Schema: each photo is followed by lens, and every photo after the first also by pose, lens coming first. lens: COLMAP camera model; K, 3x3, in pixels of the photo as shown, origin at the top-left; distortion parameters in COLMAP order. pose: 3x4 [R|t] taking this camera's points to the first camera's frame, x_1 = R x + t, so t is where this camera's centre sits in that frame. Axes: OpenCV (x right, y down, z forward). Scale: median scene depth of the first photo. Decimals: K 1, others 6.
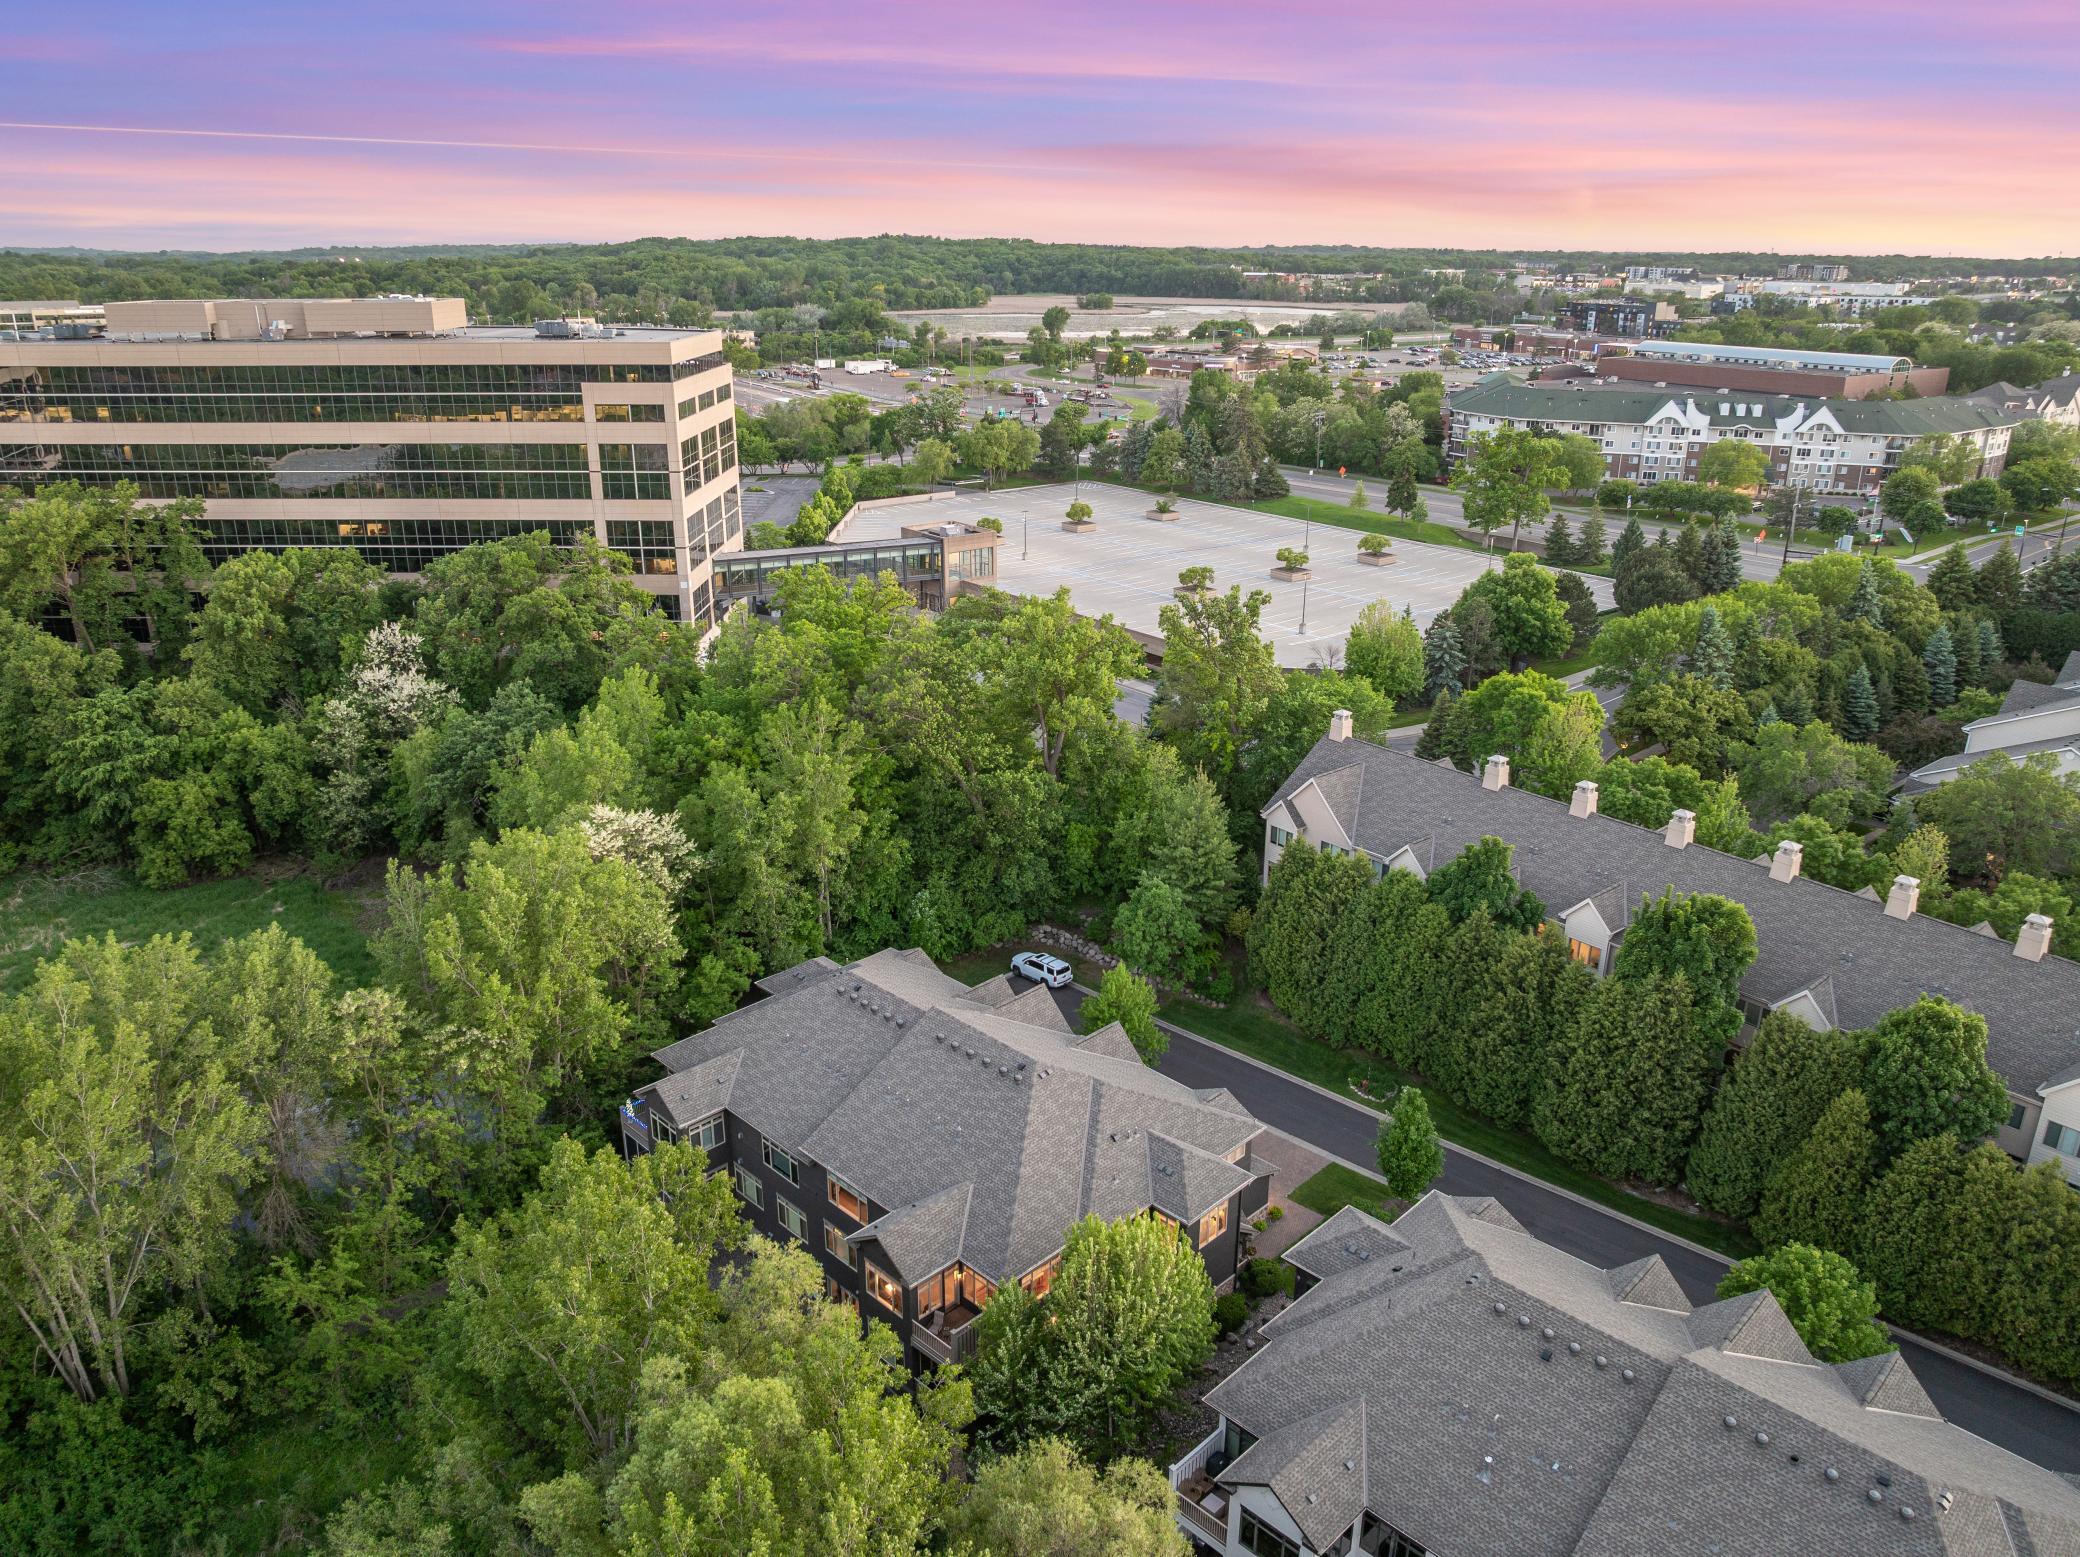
lens RADIAL K [[1471.4, 0, 1031.1], [0, 1471.4, 780.3], [0, 0, 1]] dist [-0.041879, 0.009053]
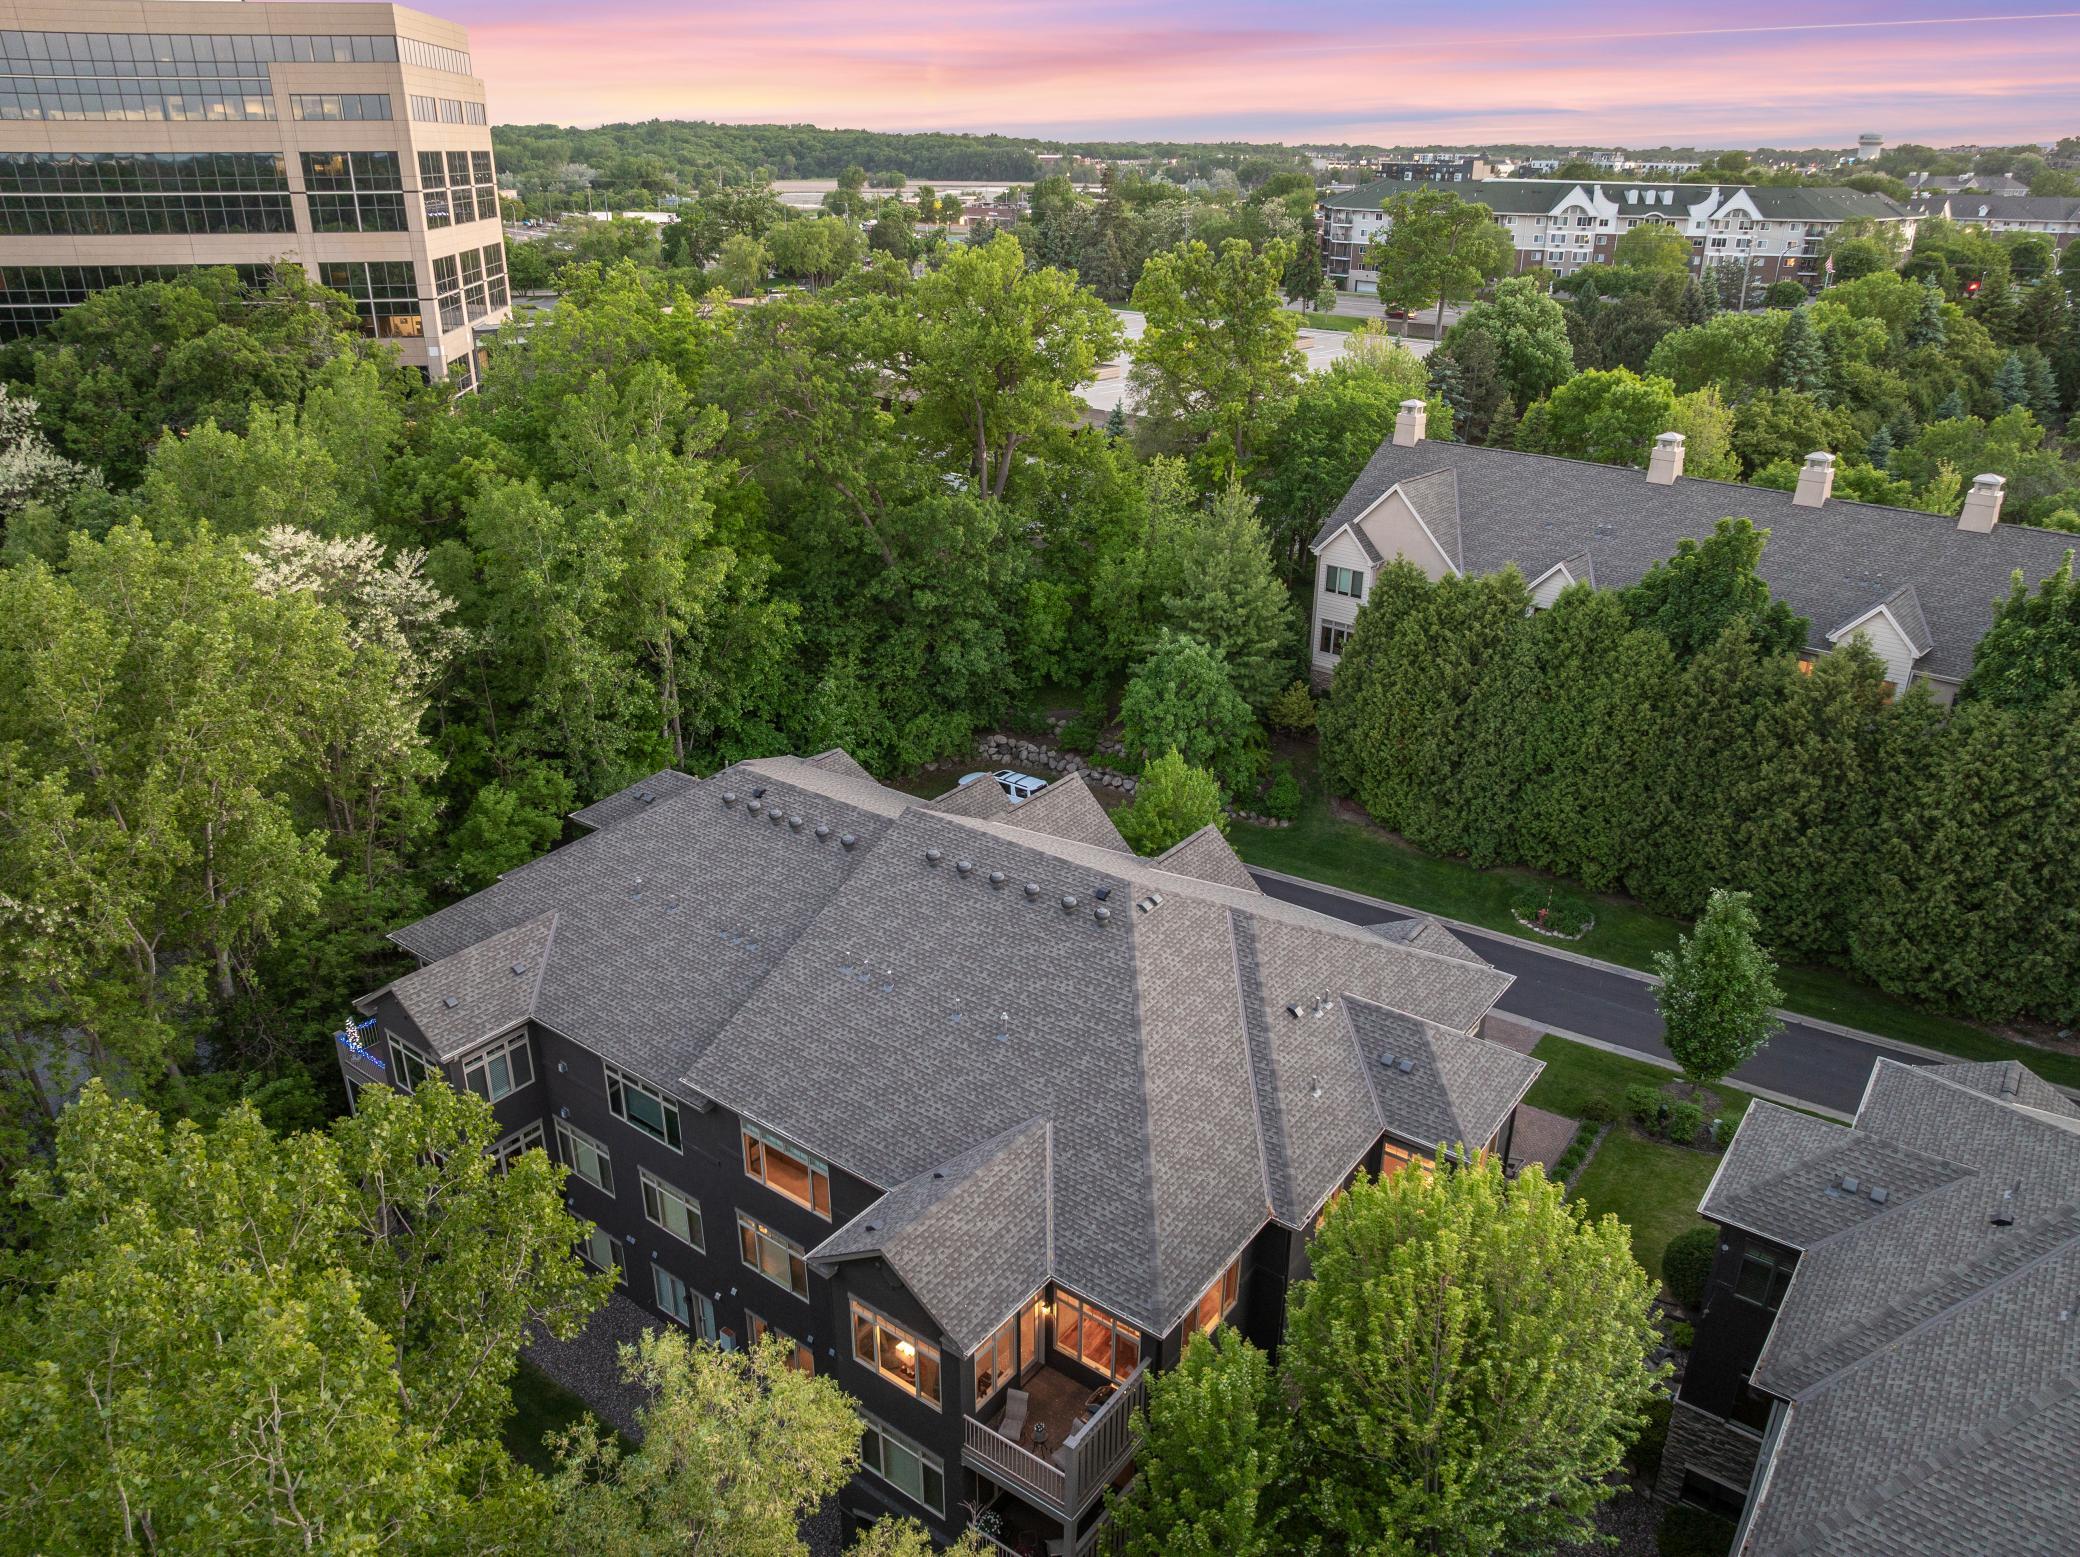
lens RADIAL K [[1471.4, 0, 1036.8], [0, 1471.4, 772.2], [0, 0, 1]] dist [-0.041879, 0.009053]
pose [[0.989549, -0.054190, 0.133631, -0.075795], [0.047500, 0.997477, 0.052752, 0.094071], [-0.136152, -0.045854, 0.989626, 0.369952]]
